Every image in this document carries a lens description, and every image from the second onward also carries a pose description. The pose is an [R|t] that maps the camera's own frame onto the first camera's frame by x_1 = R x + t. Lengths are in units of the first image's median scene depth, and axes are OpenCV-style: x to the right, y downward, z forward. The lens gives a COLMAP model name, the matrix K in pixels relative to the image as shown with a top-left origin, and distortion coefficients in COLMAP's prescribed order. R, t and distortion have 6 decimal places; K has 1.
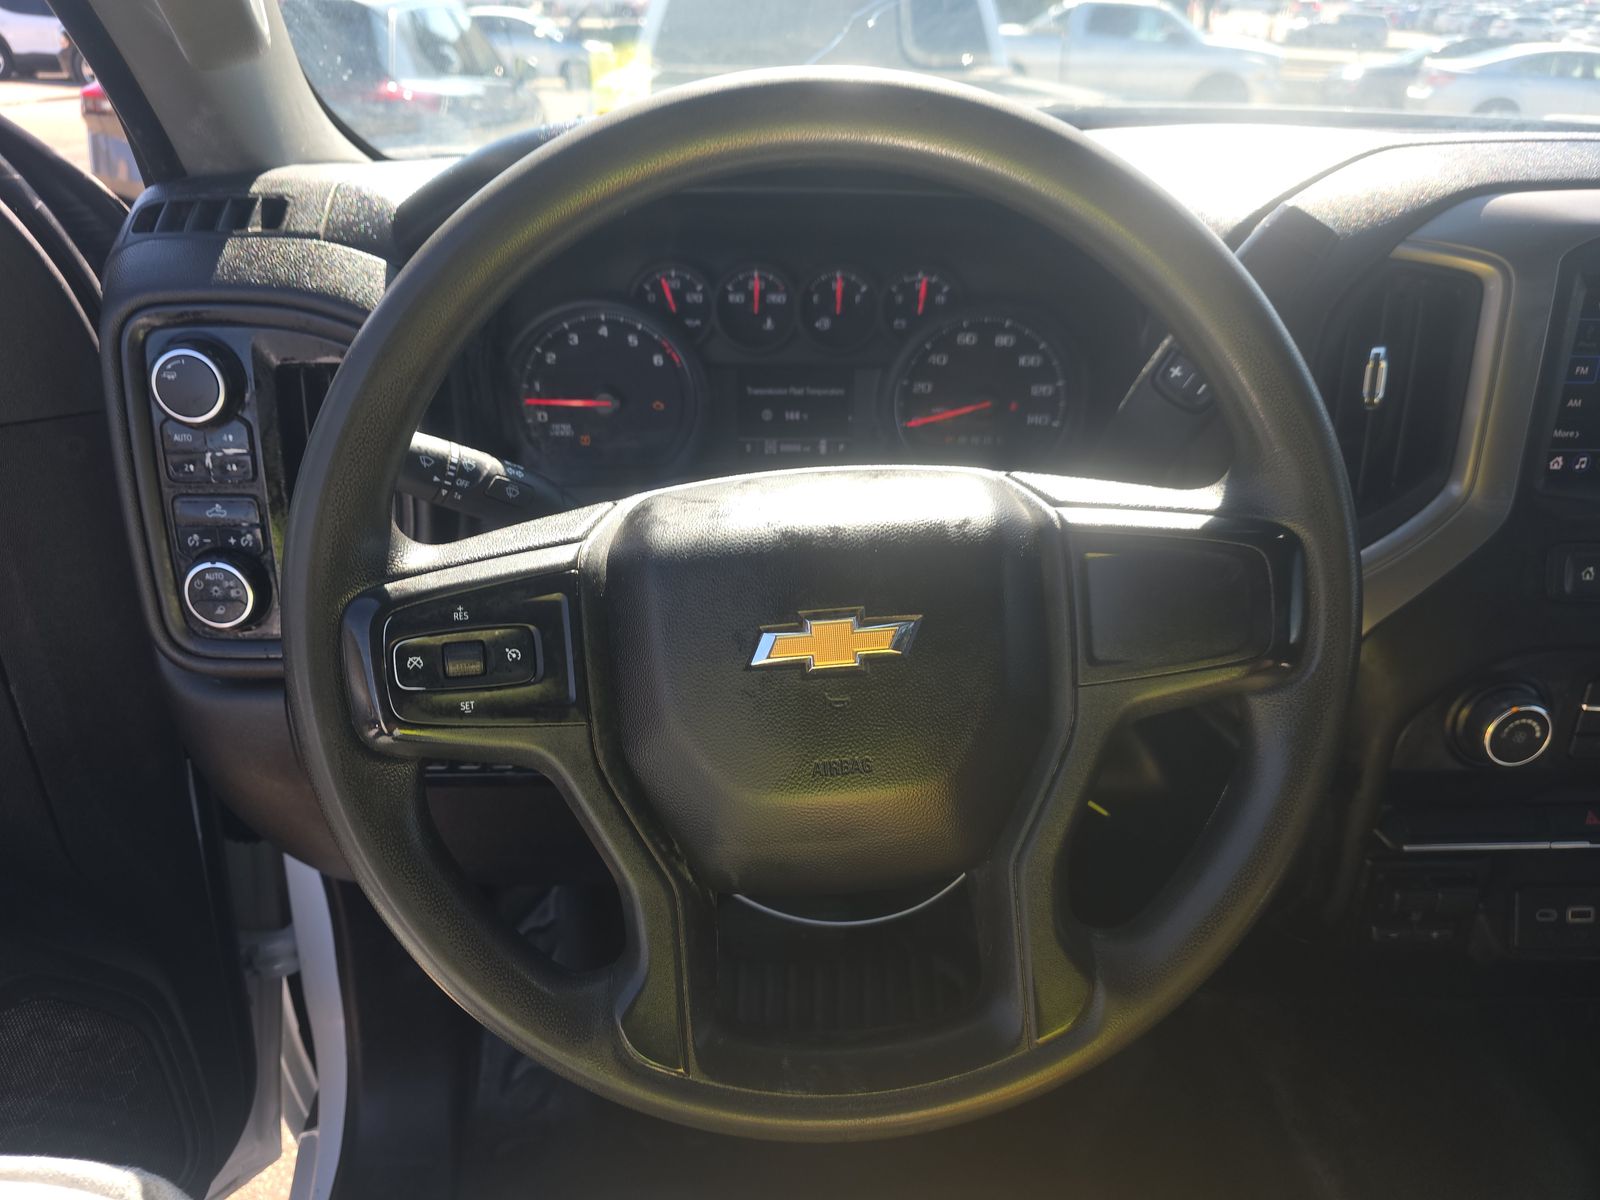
lens RADIAL K [[1085.9, 0, 800.1], [0, 1085.9, 609.0], [0, 0, 1]] dist [0.001304, -0.009064]
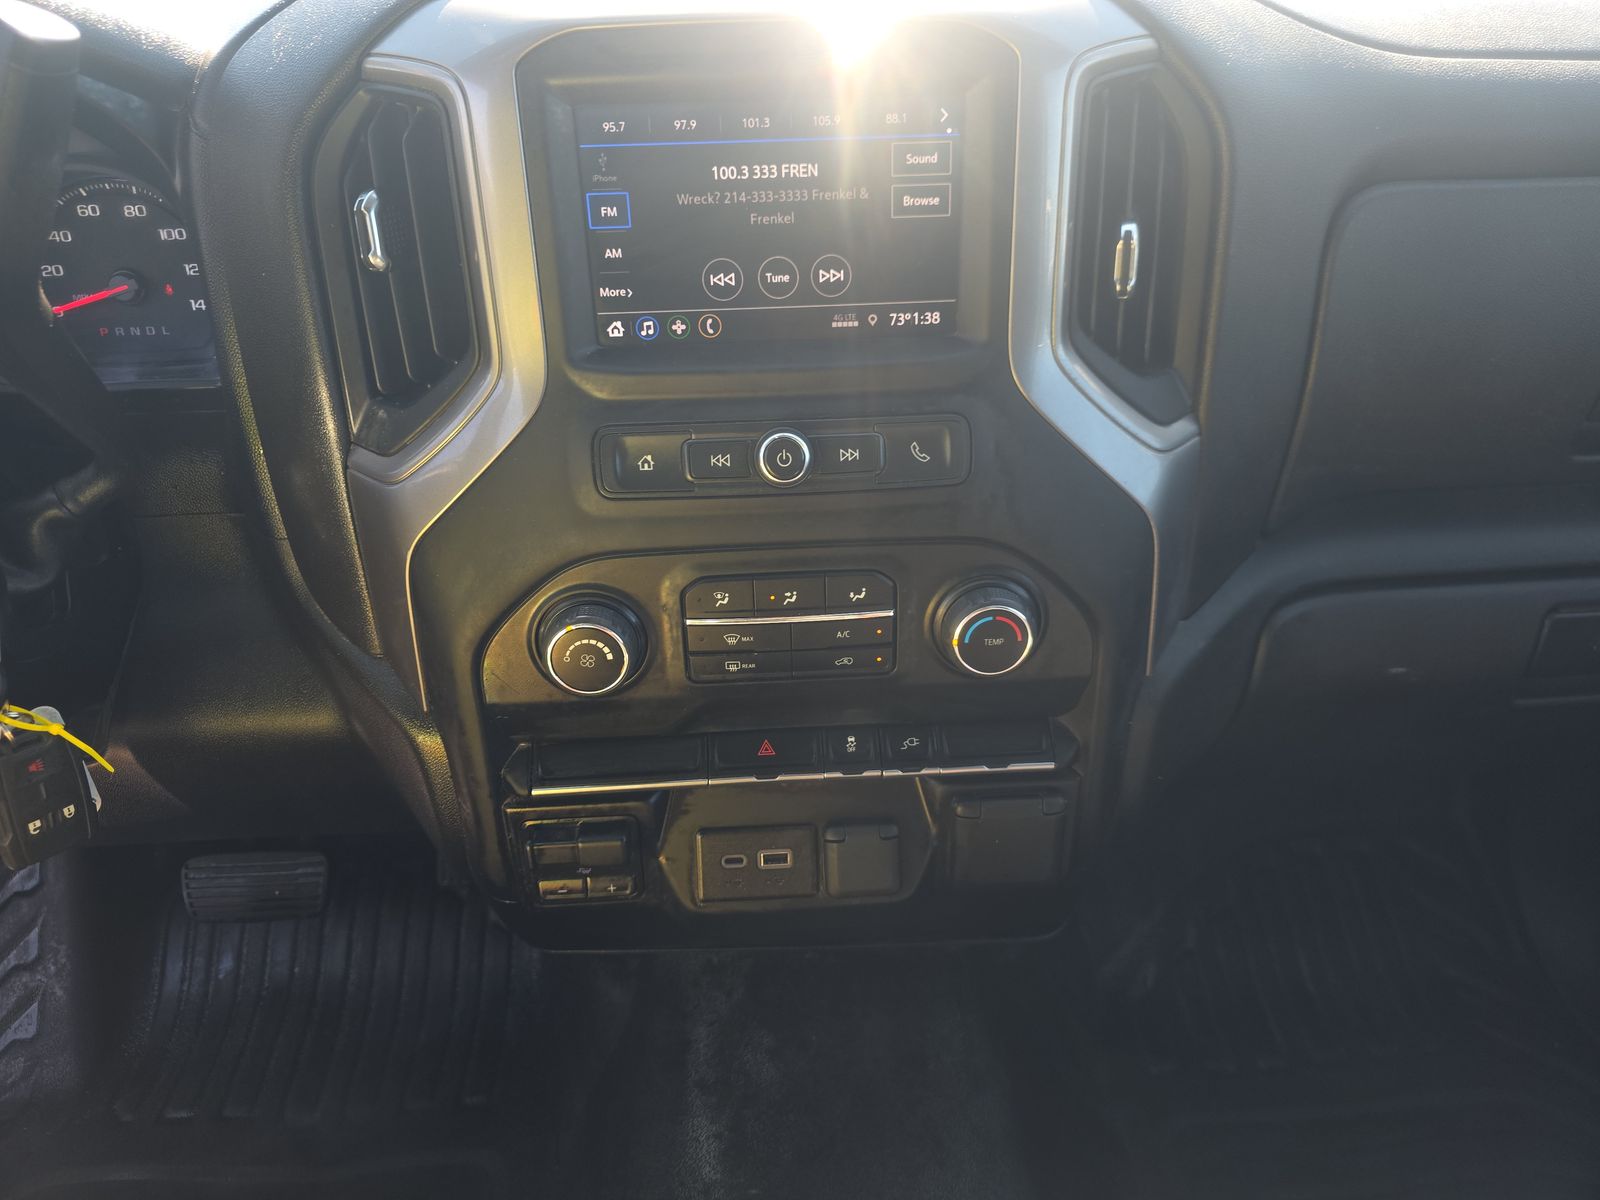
lens RADIAL K [[1085.9, 0, 801.9], [0, 1085.9, 587.5], [0, 0, 1]] dist [0.001304, -0.009064]
pose [[0.999286, -0.036788, 0.008629, 0.705449], [0.036261, 0.997834, 0.054894, 0.018143], [-0.010629, -0.054542, 0.998455, 0.139566]]
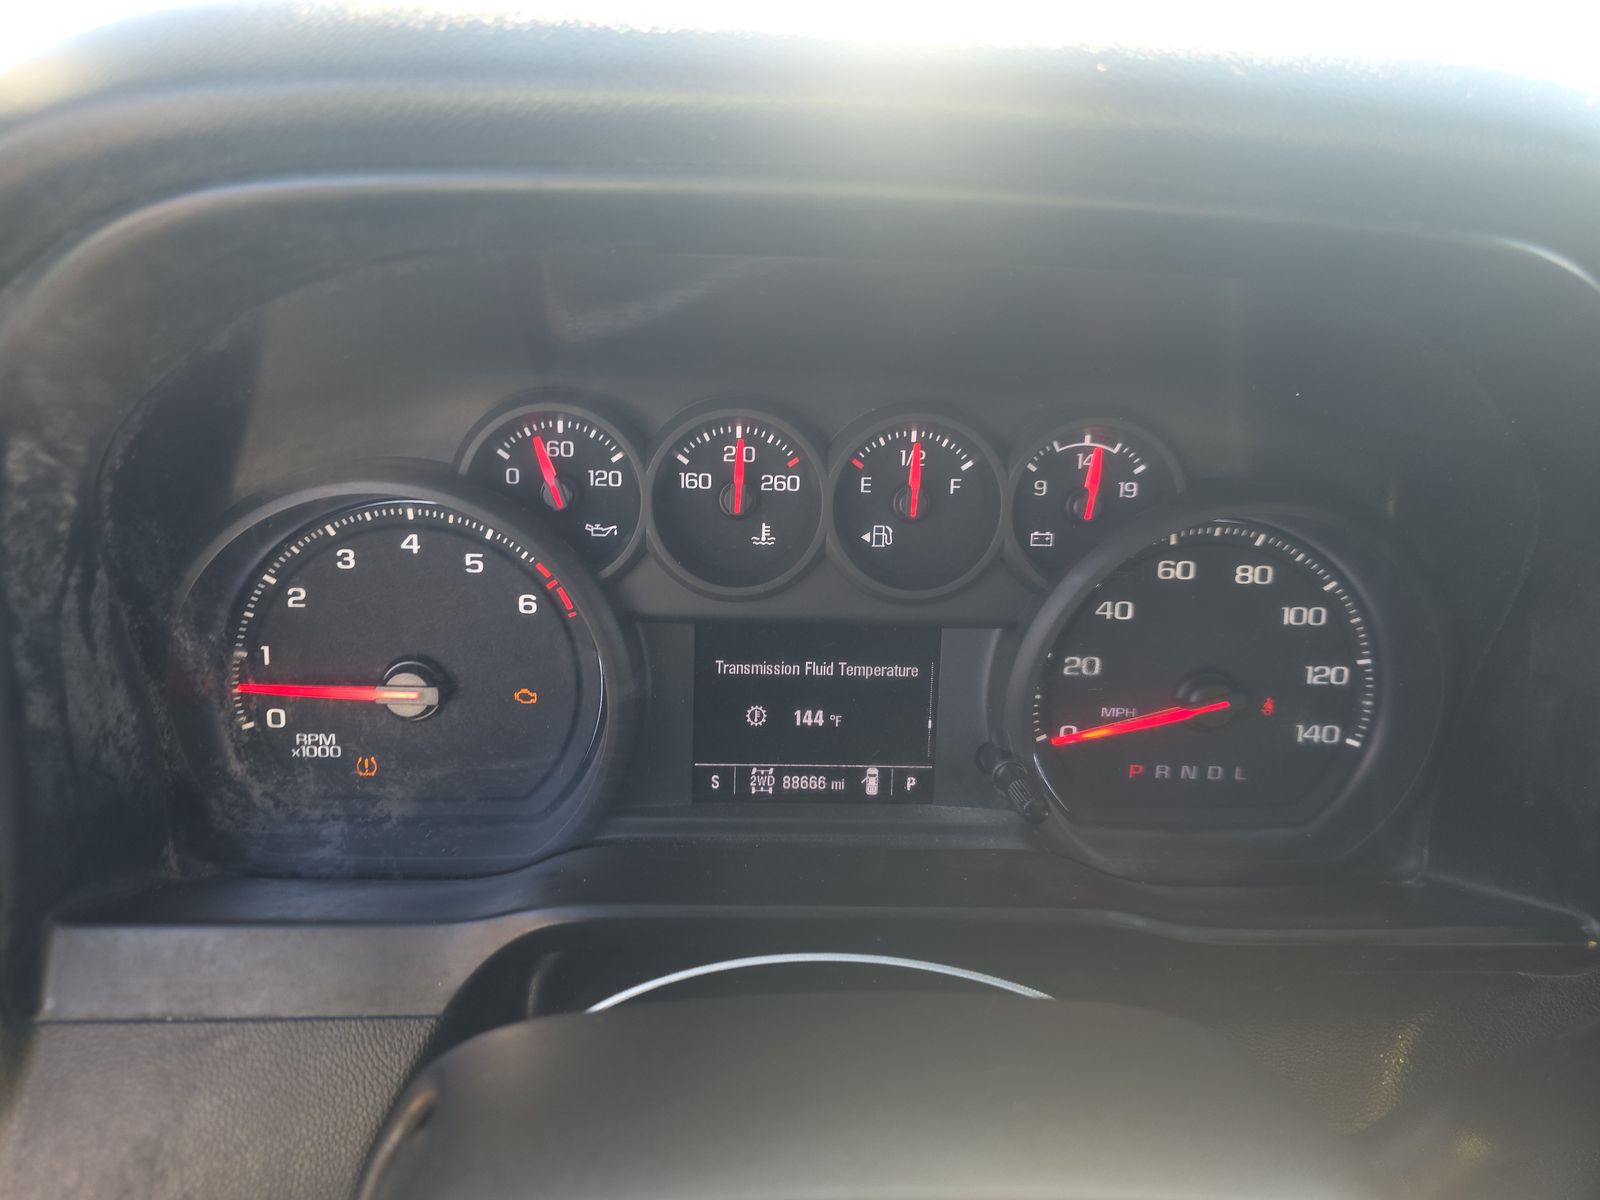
lens RADIAL K [[1085.9, 0, 800.1], [0, 1085.9, 601.9], [0, 0, 1]] dist [0.001304, -0.009064]
pose [[0.999843, 0.016865, 0.005367, -0.015148], [-0.015869, 0.988550, -0.150059, -0.163790], [-0.007836, 0.149950, 0.988662, 0.540834]]
